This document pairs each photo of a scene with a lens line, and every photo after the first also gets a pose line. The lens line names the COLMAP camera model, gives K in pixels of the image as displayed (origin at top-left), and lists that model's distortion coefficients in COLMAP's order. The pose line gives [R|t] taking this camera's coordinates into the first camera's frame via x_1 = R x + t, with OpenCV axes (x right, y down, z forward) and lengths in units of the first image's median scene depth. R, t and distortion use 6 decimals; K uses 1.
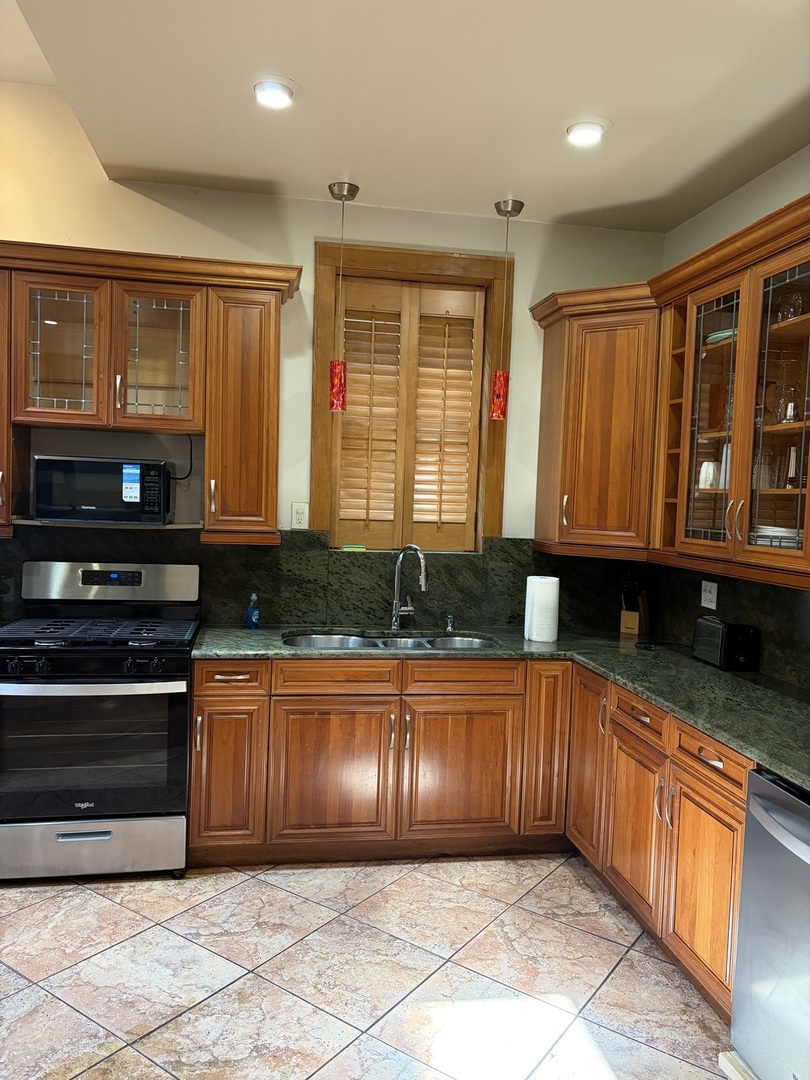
lens RADIAL K [[816.9, 0, 411.0], [0, 816.9, 539.1], [0, 0, 1]] dist [0.048468, -0.052714]
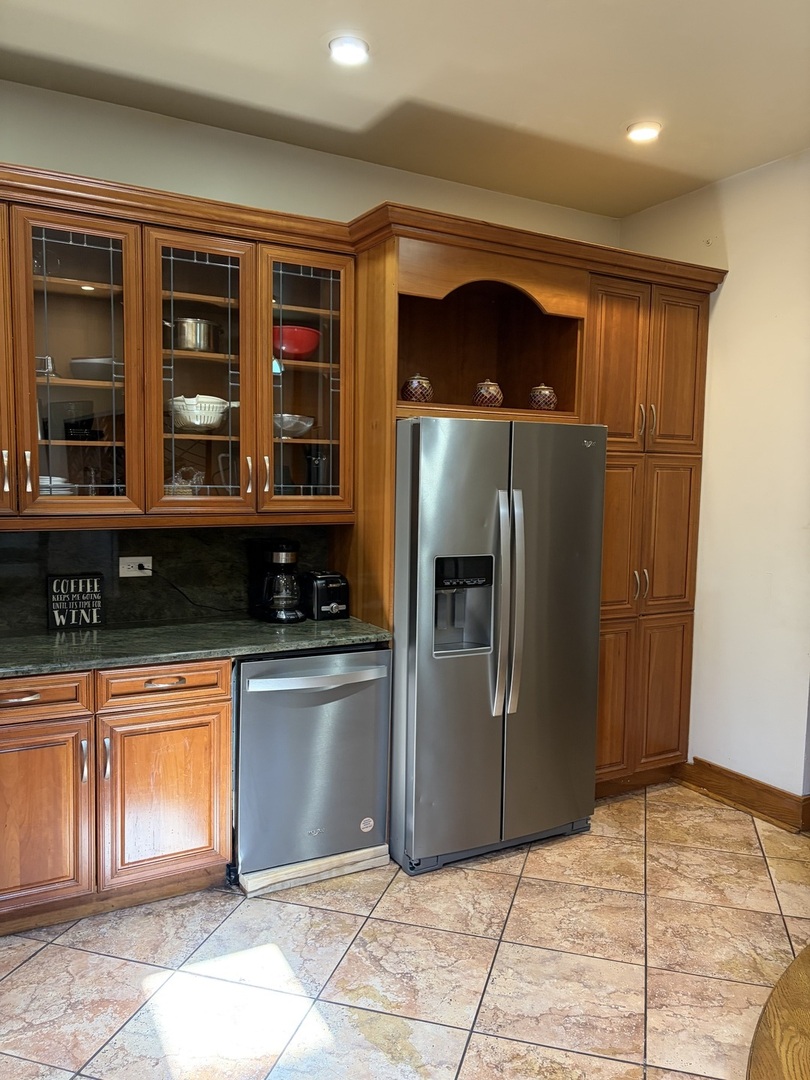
lens RADIAL K [[816.9, 0, 415.7], [0, 816.9, 540.7], [0, 0, 1]] dist [0.048468, -0.052714]
pose [[-0.319601, -0.127764, 0.938899, -0.576933], [0.023690, 0.989481, 0.142711, -0.060892], [-0.947256, 0.067853, -0.313212, 0.745879]]
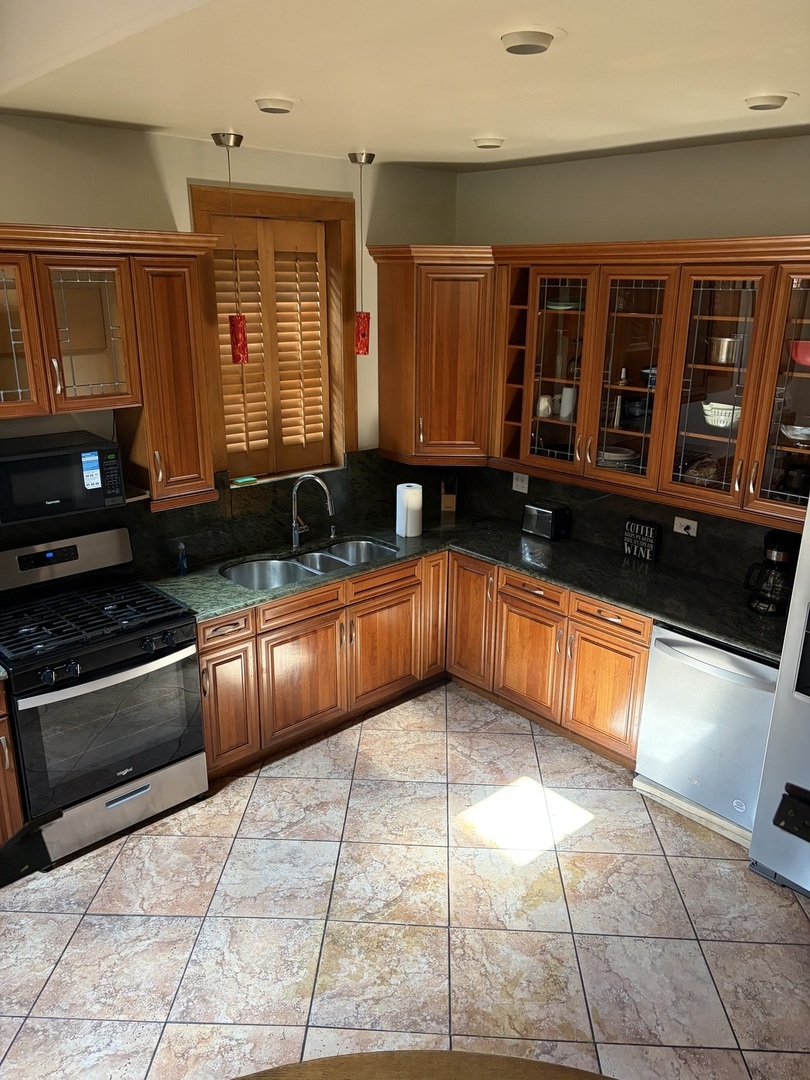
lens RADIAL K [[816.9, 0, 409.8], [0, 816.9, 541.0], [0, 0, 1]] dist [0.048468, -0.052714]
pose [[0.840258, -0.192284, 0.506945, -0.539016], [0.048054, 0.957732, 0.283618, -0.250543], [-0.540053, -0.213952, 0.813982, -0.034989]]
